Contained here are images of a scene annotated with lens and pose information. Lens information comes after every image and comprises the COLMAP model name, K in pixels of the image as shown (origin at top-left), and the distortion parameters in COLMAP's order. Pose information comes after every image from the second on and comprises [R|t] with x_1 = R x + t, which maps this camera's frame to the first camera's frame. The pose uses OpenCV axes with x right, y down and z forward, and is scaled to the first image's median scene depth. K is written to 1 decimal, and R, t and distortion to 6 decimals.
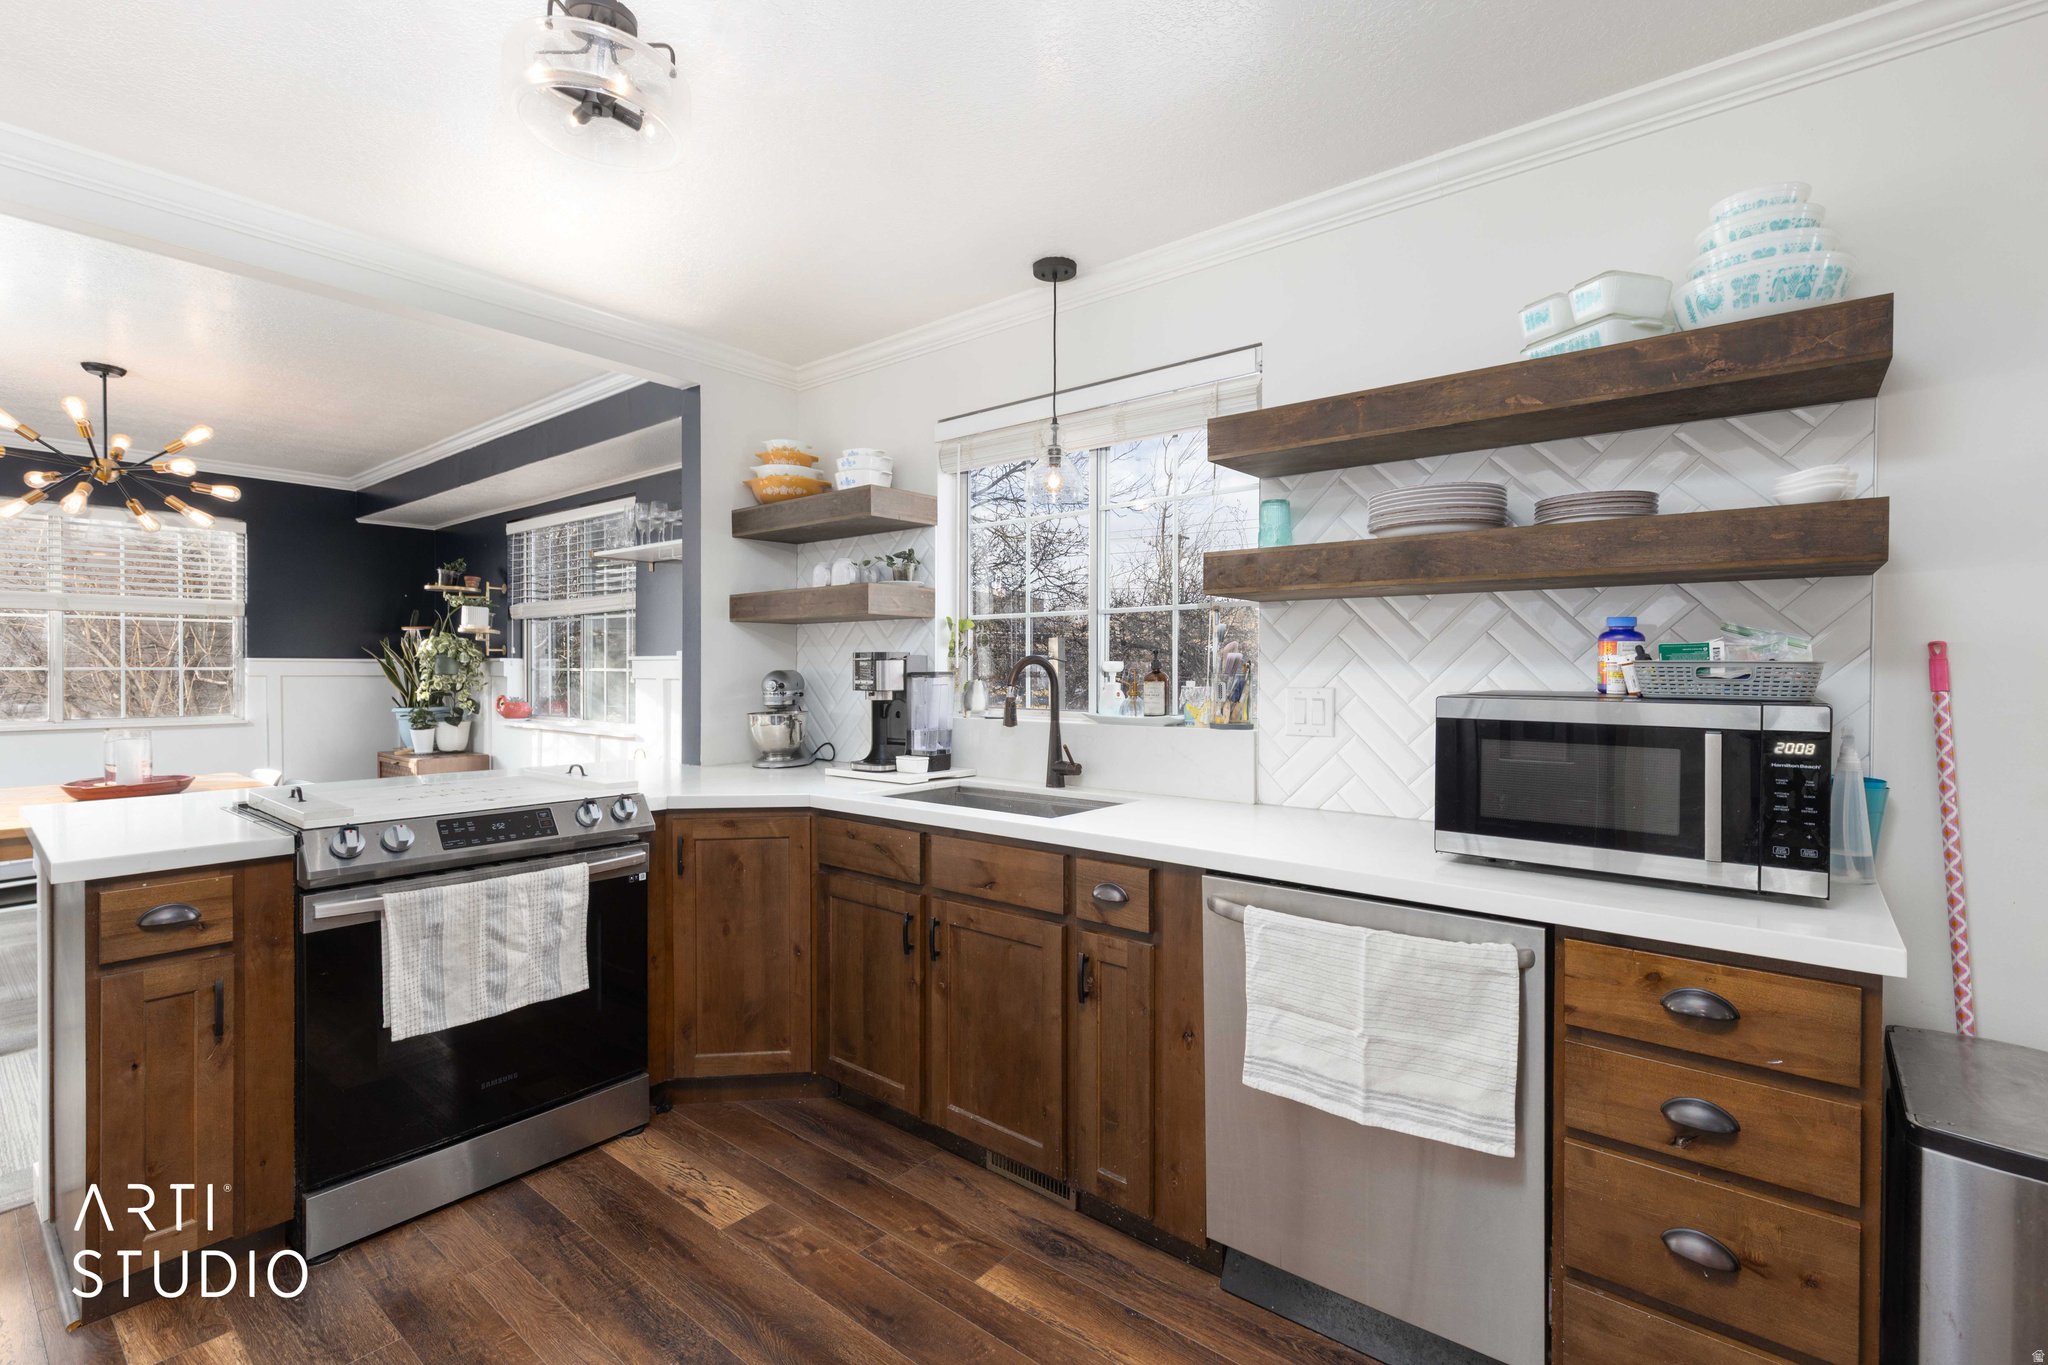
lens RADIAL K [[929.9, 0, 1030.1], [0, 929.9, 675.5], [0, 0, 1]] dist [0.005175, 0.000861]
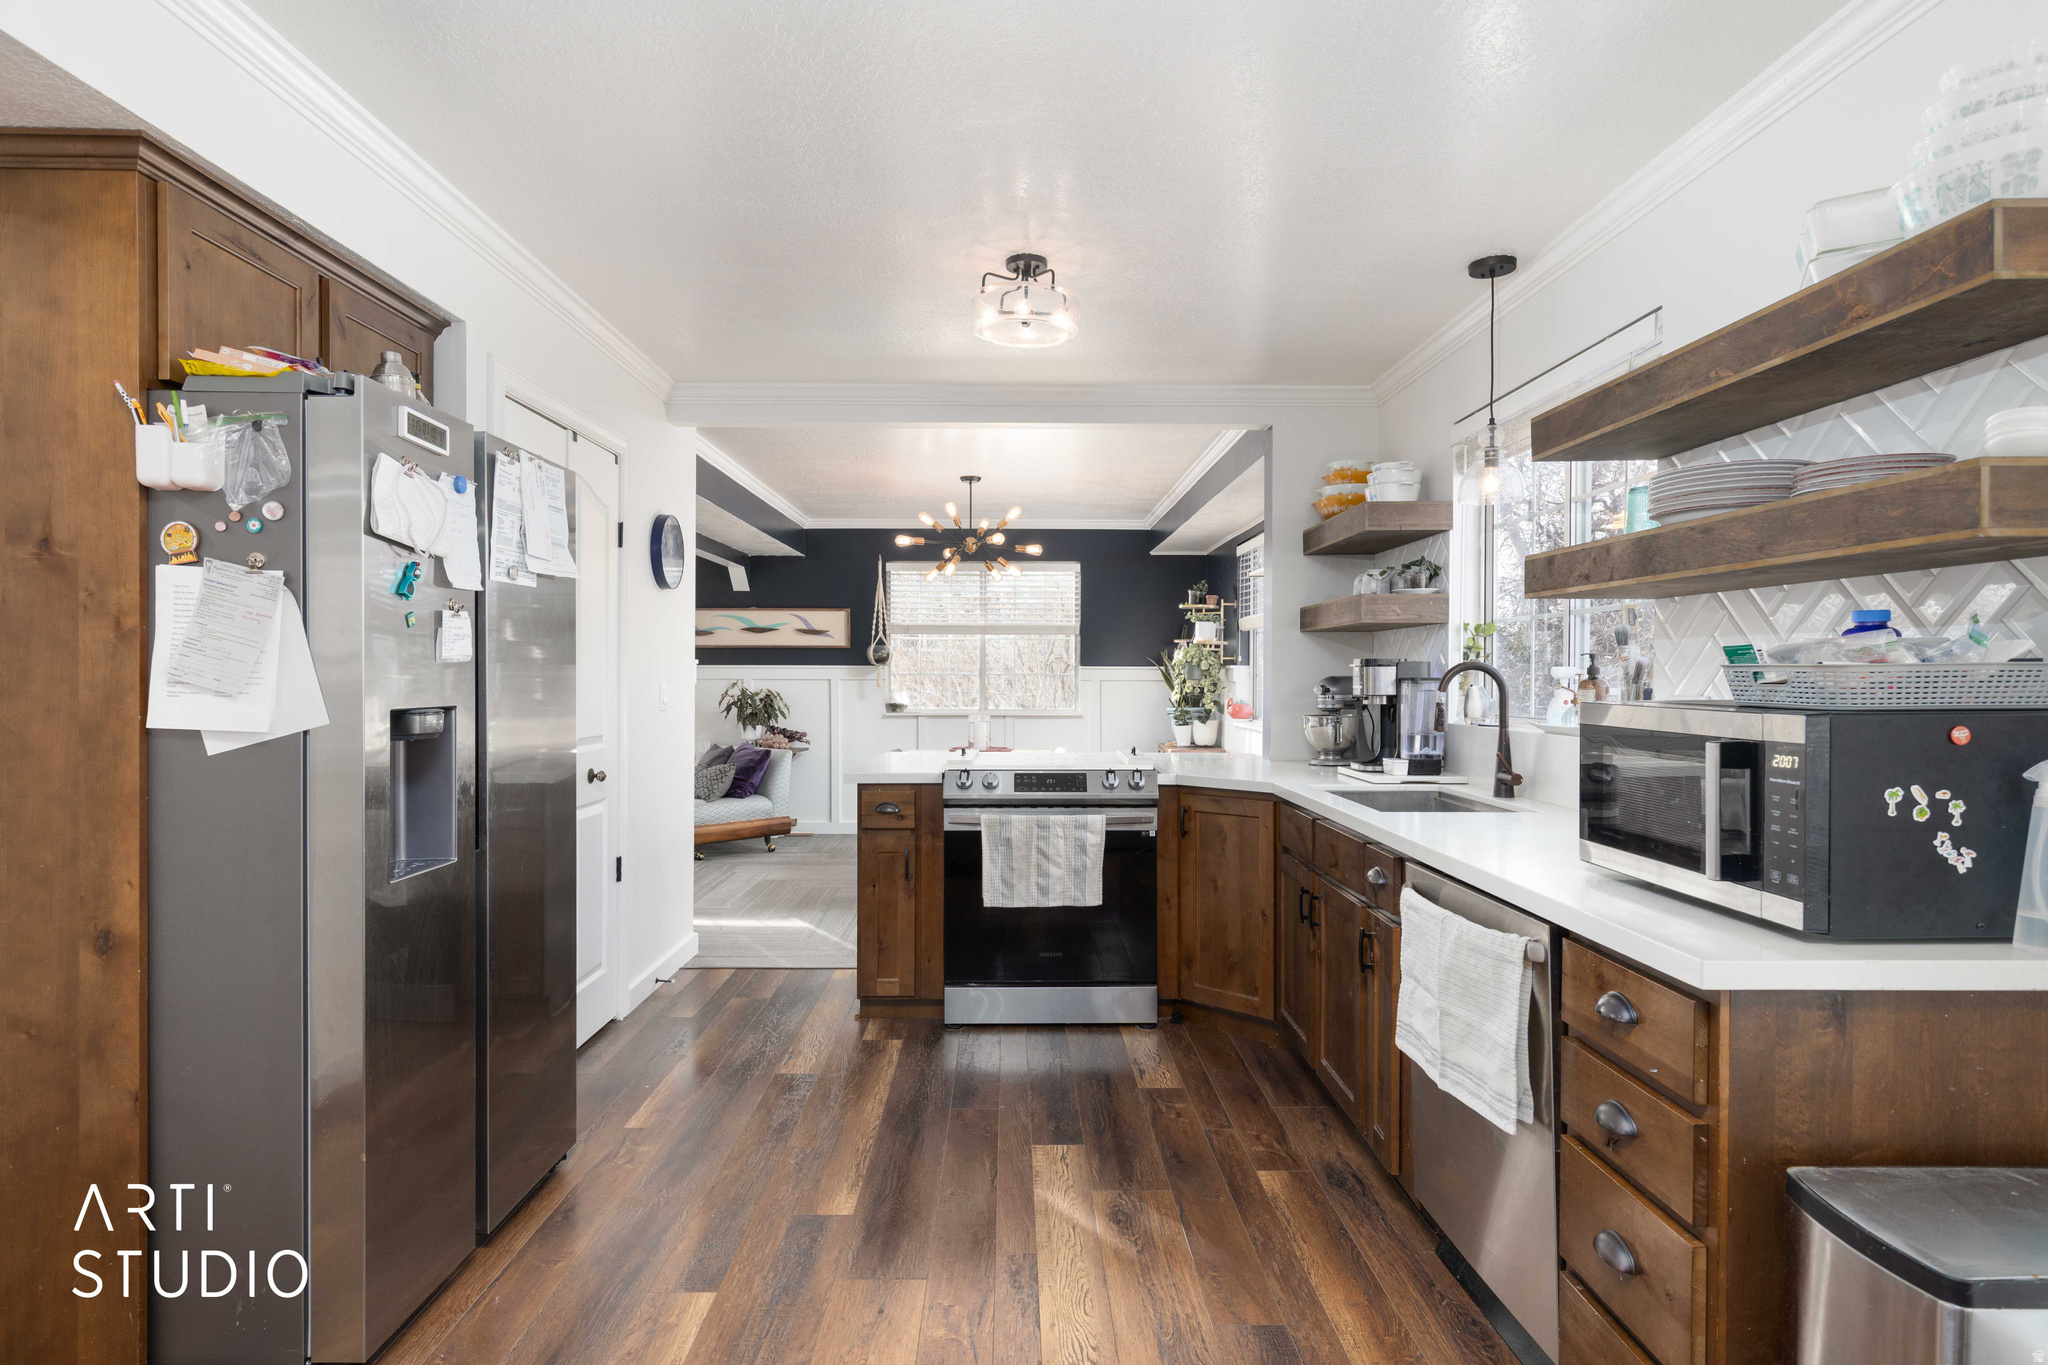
lens RADIAL K [[1103.5, 0, 1009.4], [0, 1103.5, 685.8], [0, 0, 1]] dist [0.001060, 0.001951]
pose [[0.635556, 0.008350, -0.772010, 0.640533], [-0.007058, 0.999963, 0.005006, 0.002606], [0.772022, 0.002267, 0.635591, -0.136837]]
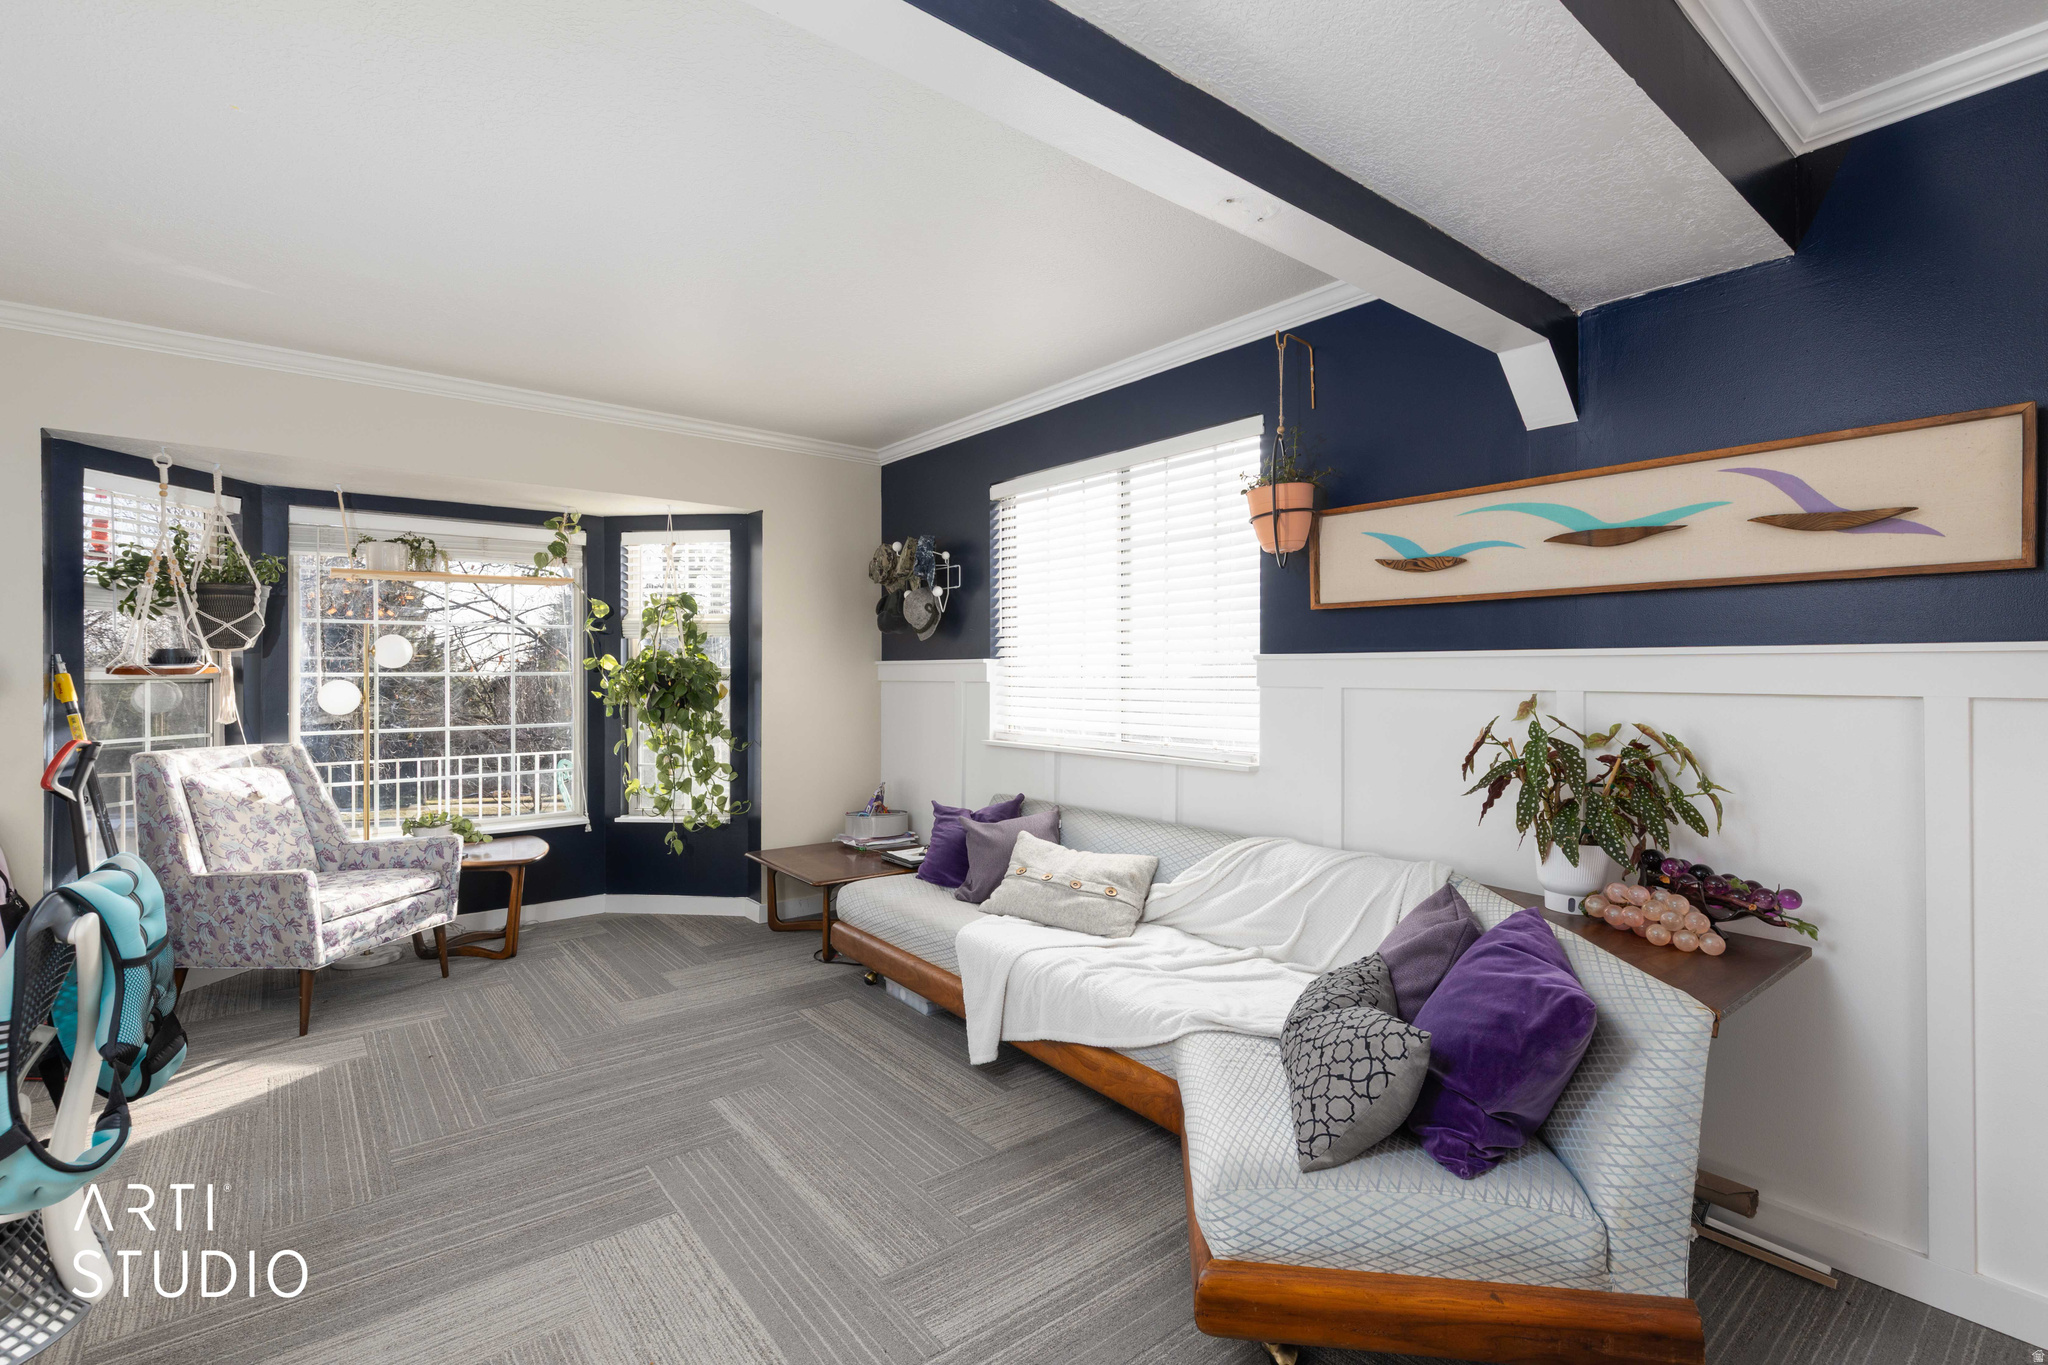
lens RADIAL K [[929.9, 0, 1023.0], [0, 929.9, 680.9], [0, 0, 1]] dist [0.005175, 0.000861]
pose [[-0.211045, 0.002031, -0.977474, -1.412923], [-0.011386, 0.999925, 0.004536, -0.003983], [0.977410, 0.012087, -0.211006, 1.030418]]
